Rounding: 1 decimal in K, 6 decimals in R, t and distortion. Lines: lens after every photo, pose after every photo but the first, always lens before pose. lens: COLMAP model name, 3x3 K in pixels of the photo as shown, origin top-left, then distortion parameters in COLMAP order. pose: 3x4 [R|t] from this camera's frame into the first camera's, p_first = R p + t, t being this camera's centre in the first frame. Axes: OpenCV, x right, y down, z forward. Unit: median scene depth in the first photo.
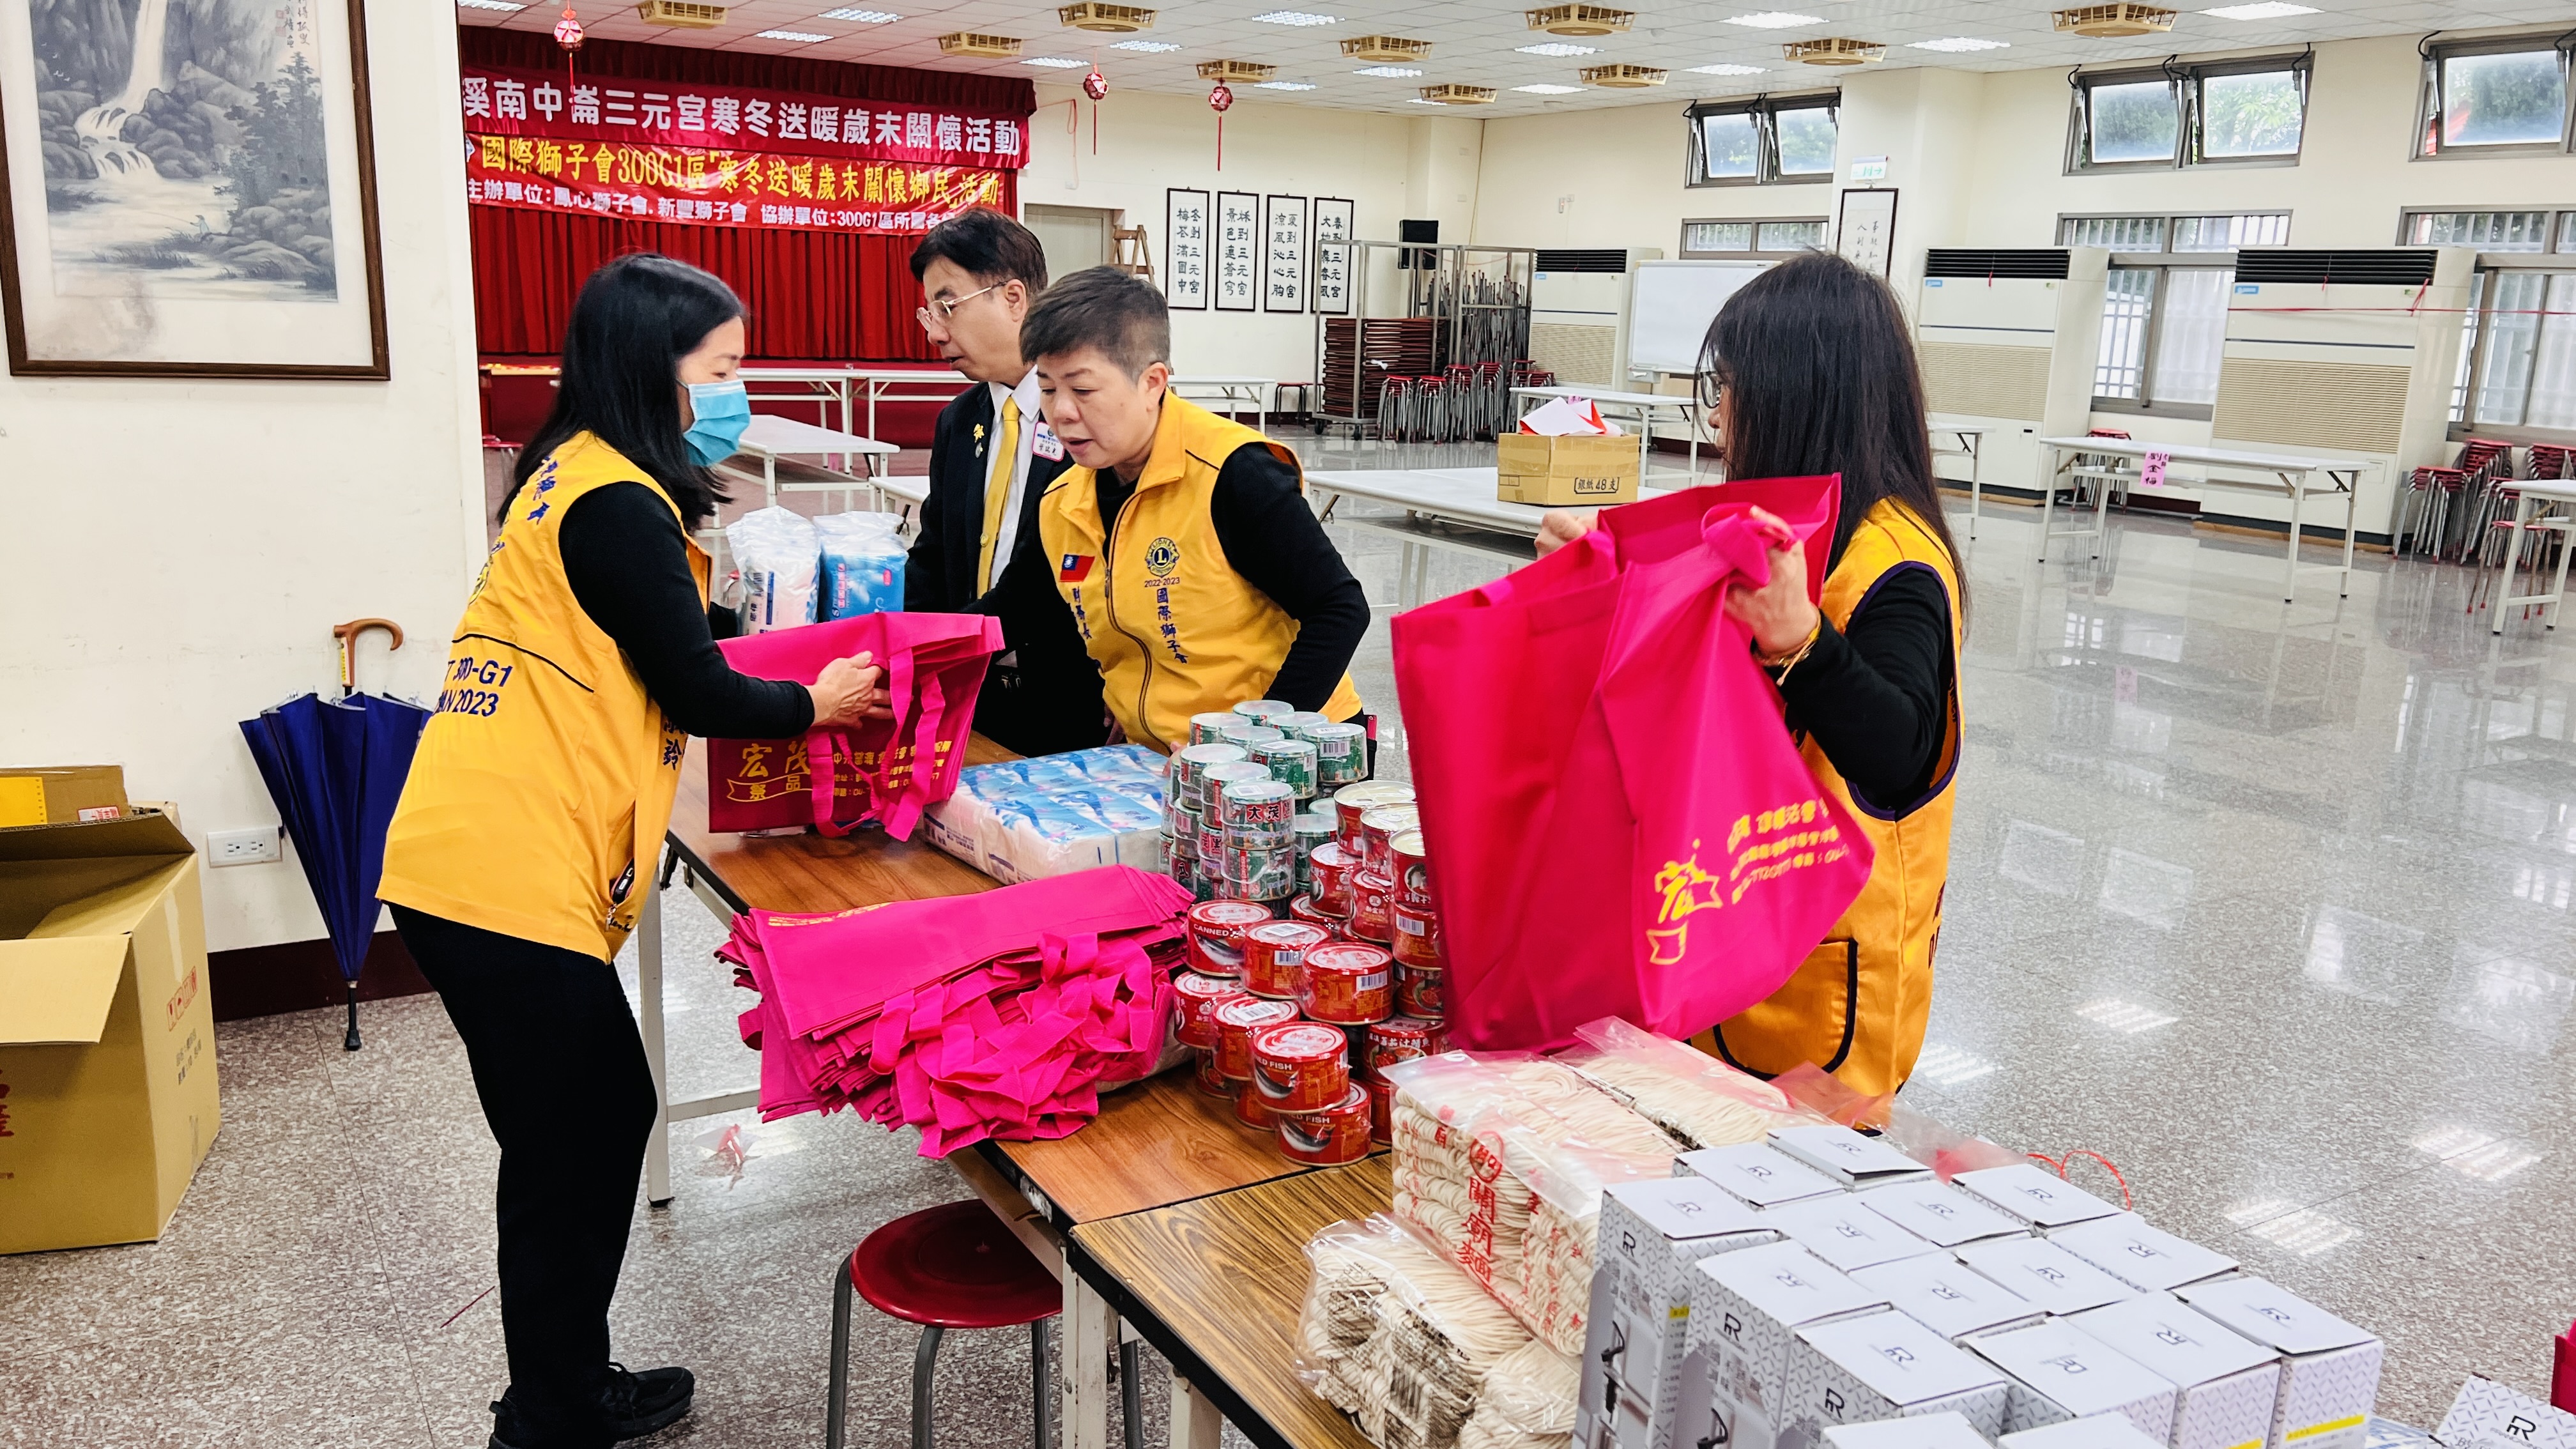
lens RADIAL K [[1930.4, 0, 1303.2], [0, 1930.4, 737.8], [0, 0, 1]] dist [0.040456, -0.063682]
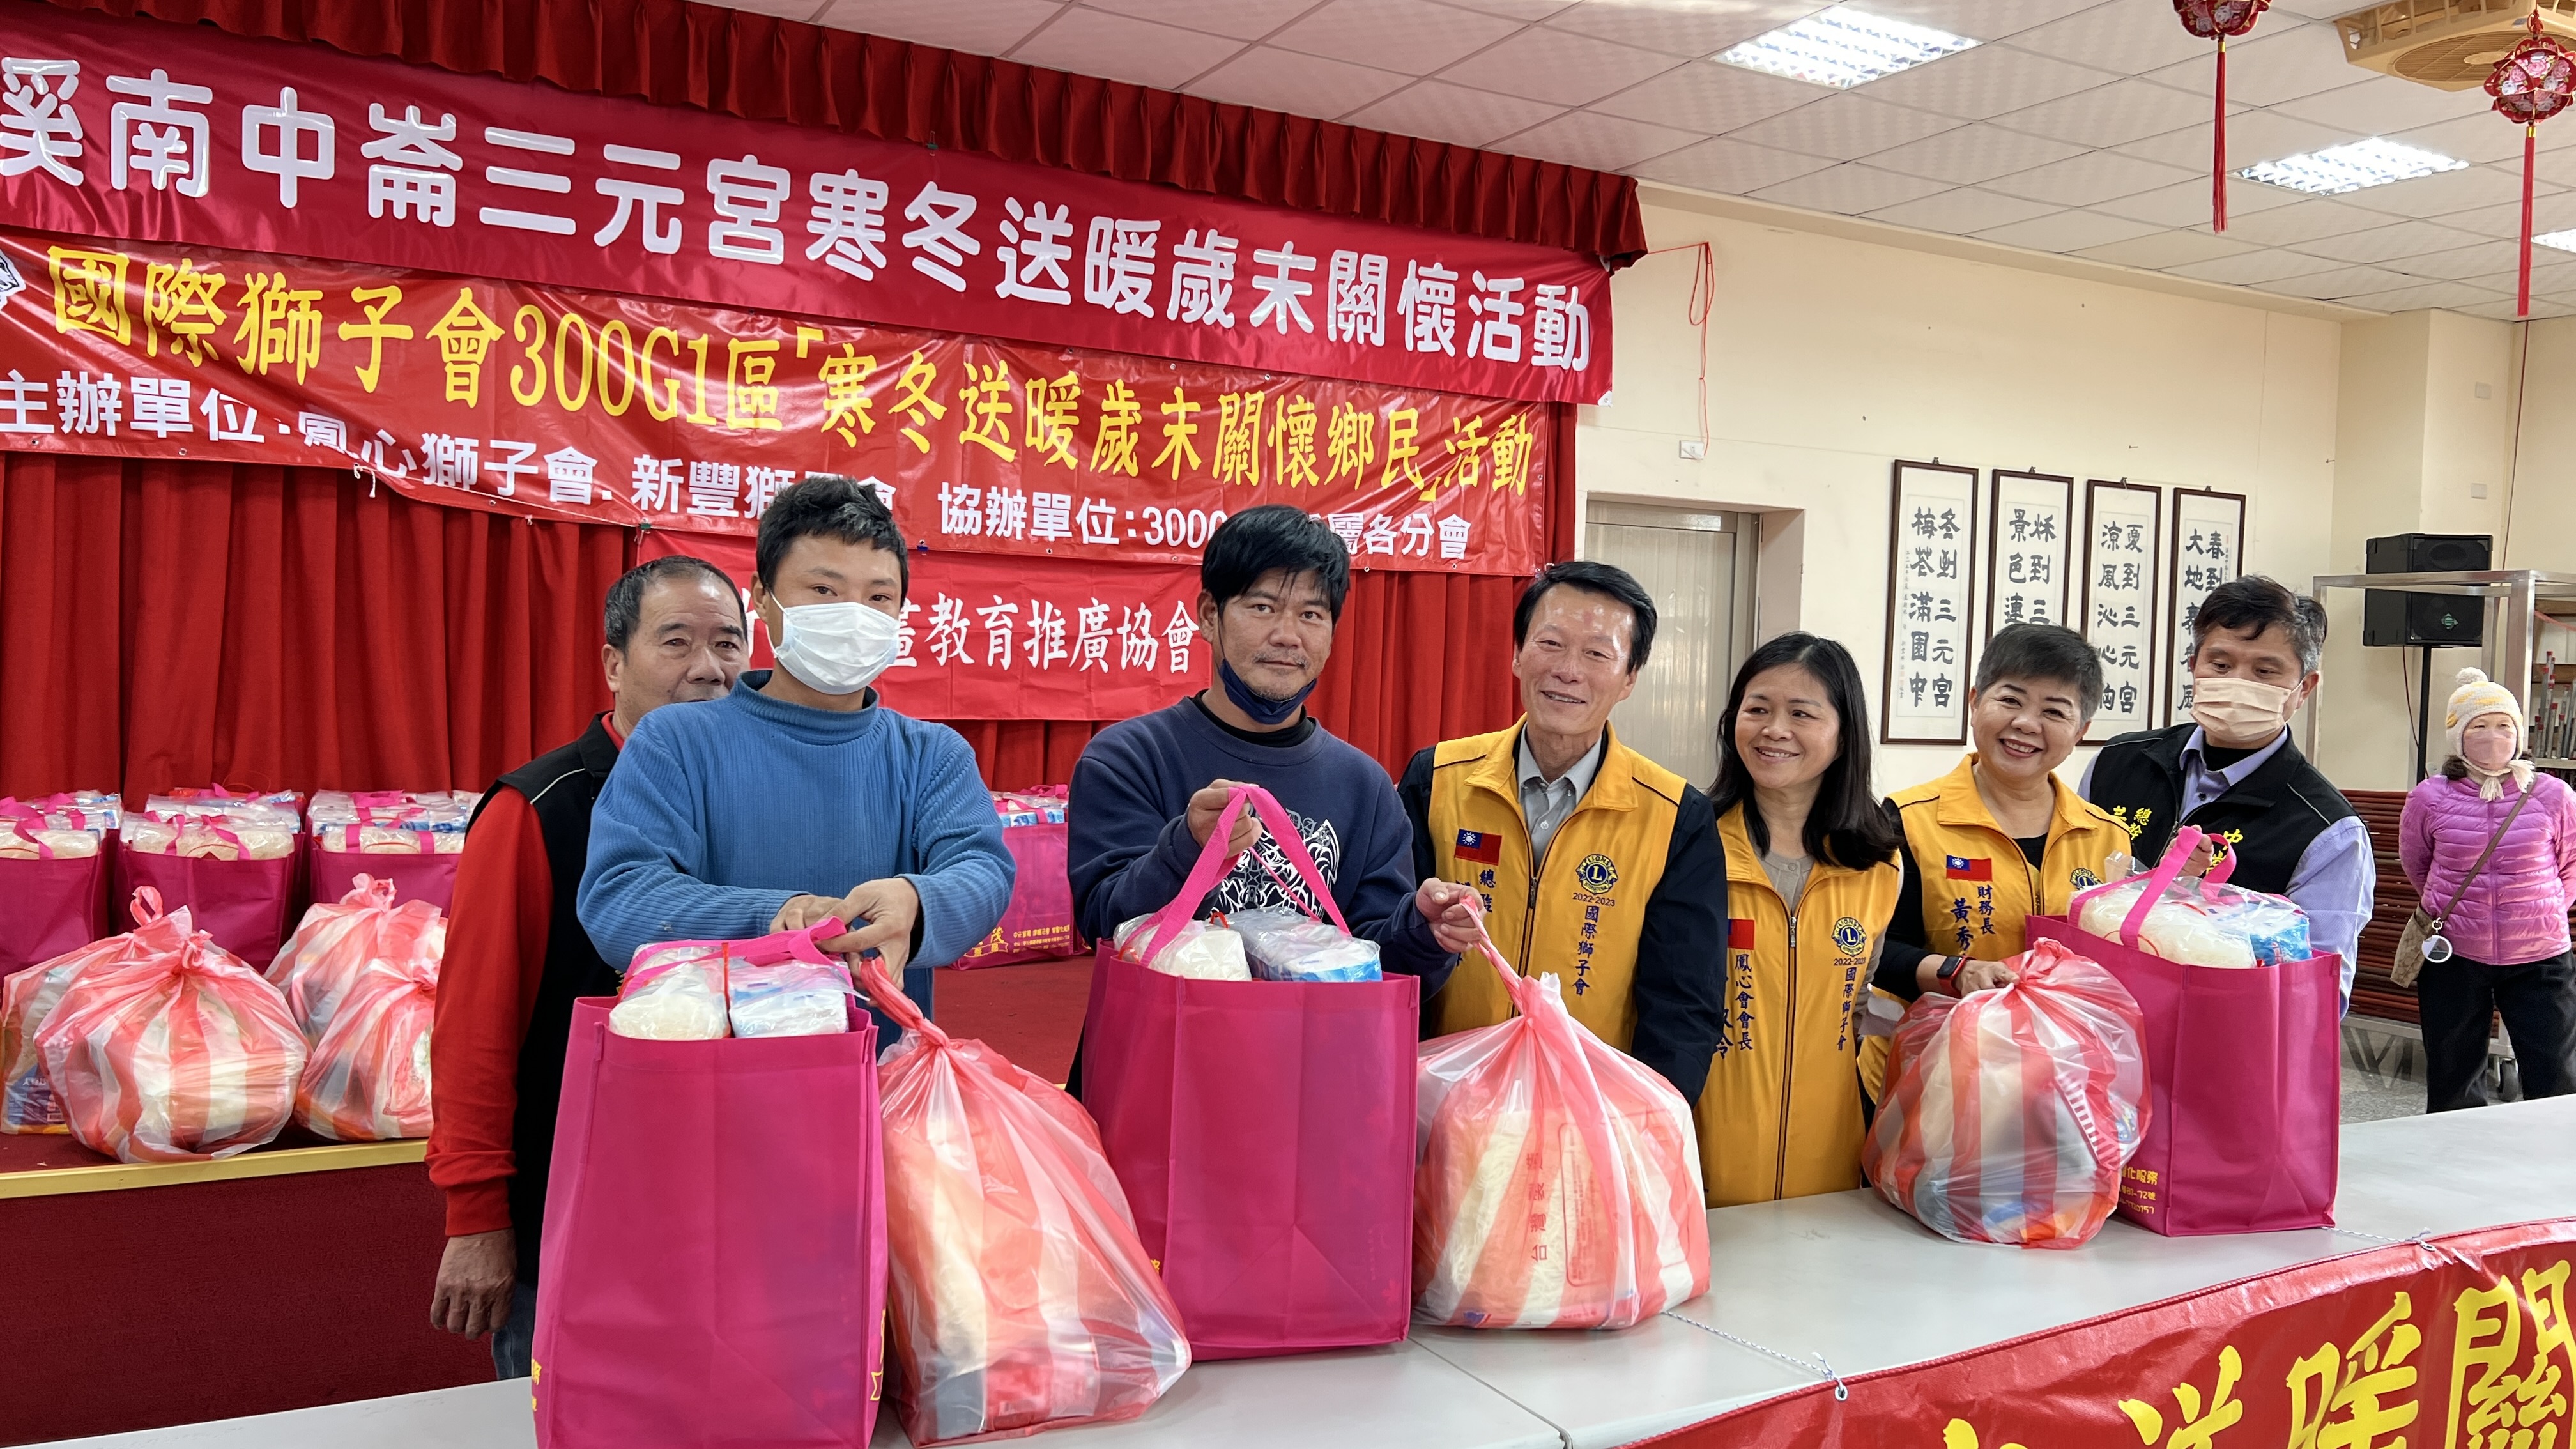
lens RADIAL K [[1930.4, 0, 1322.4], [0, 1930.4, 719.8], [0, 0, 1]] dist [0.040456, -0.063682]
pose [[0.999353, -0.009108, -0.034798, -0.197395], [0.001783, 0.978767, -0.204966, -0.160922], [0.035926, 0.204772, 0.978150, 0.667562]]
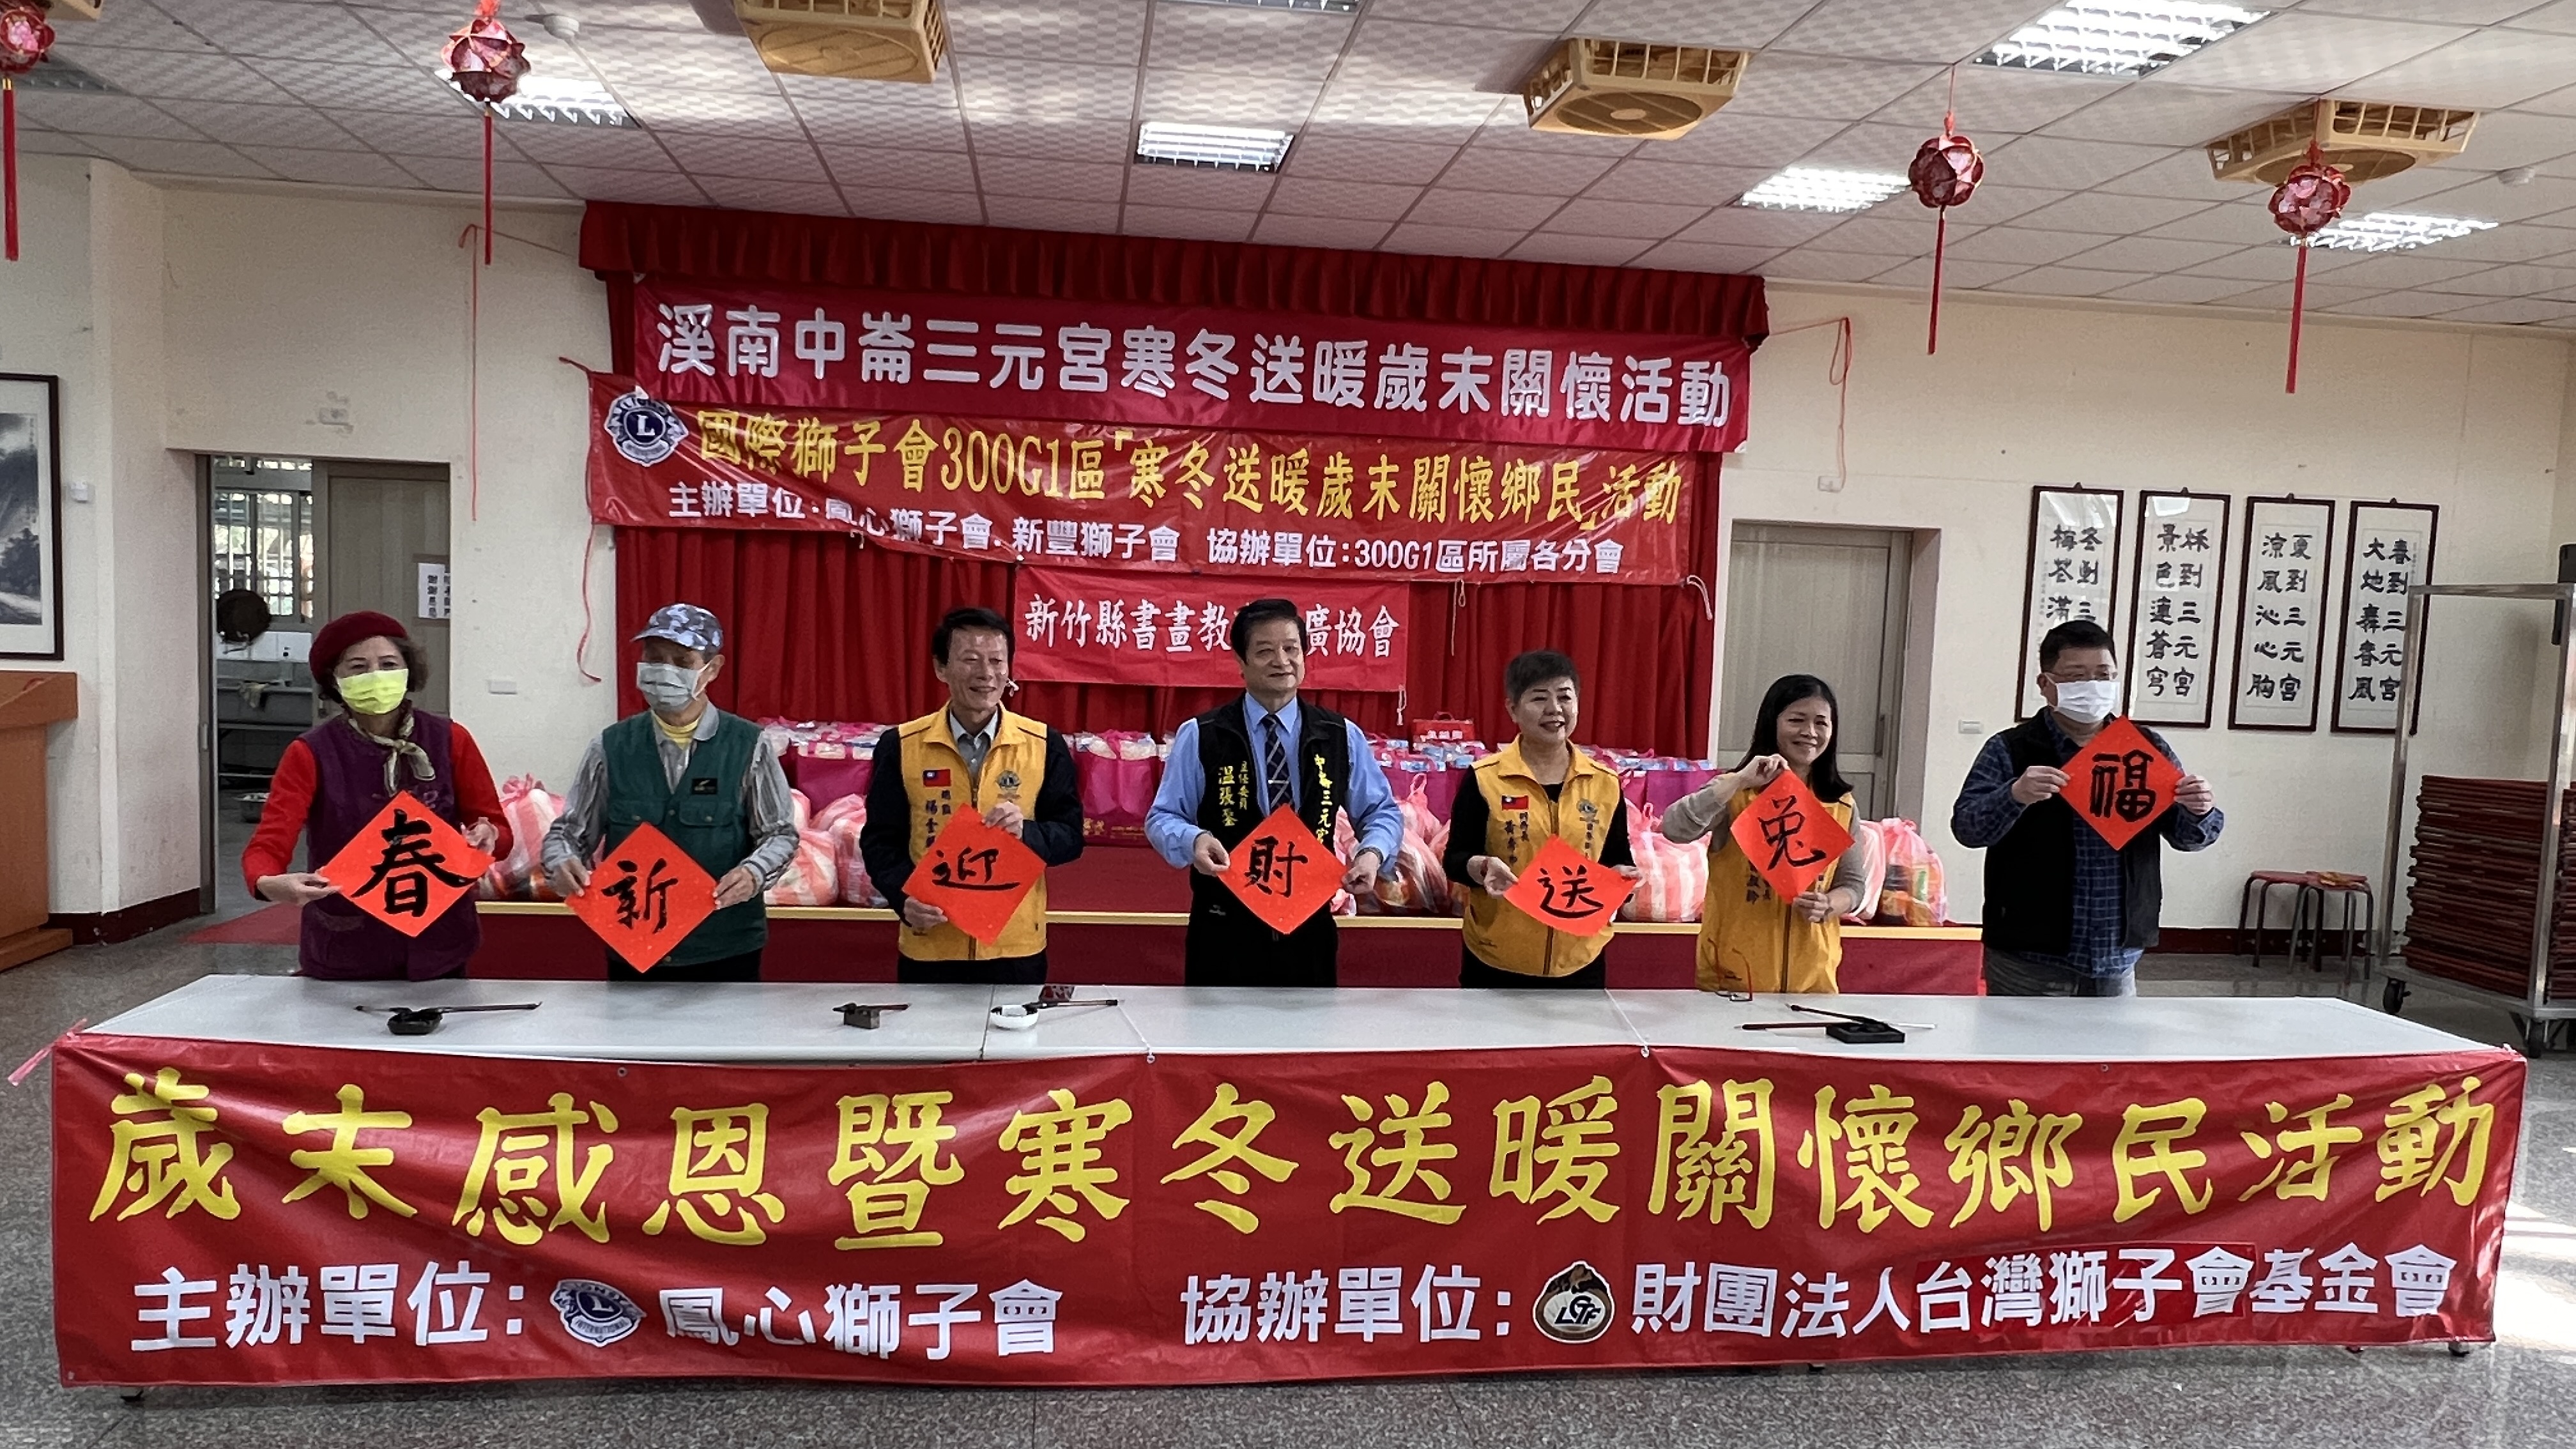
lens RADIAL K [[1637.0, 0, 1272.1], [0, 1637.0, 739.2], [0, 0, 1]] dist [-0.009717, -0.010203]
pose [[0.909023, 0.030608, -0.415620, -0.079439], [-0.098244, 0.984930, -0.142339, -0.156893], [0.405000, 0.170222, 0.898331, 0.617442]]
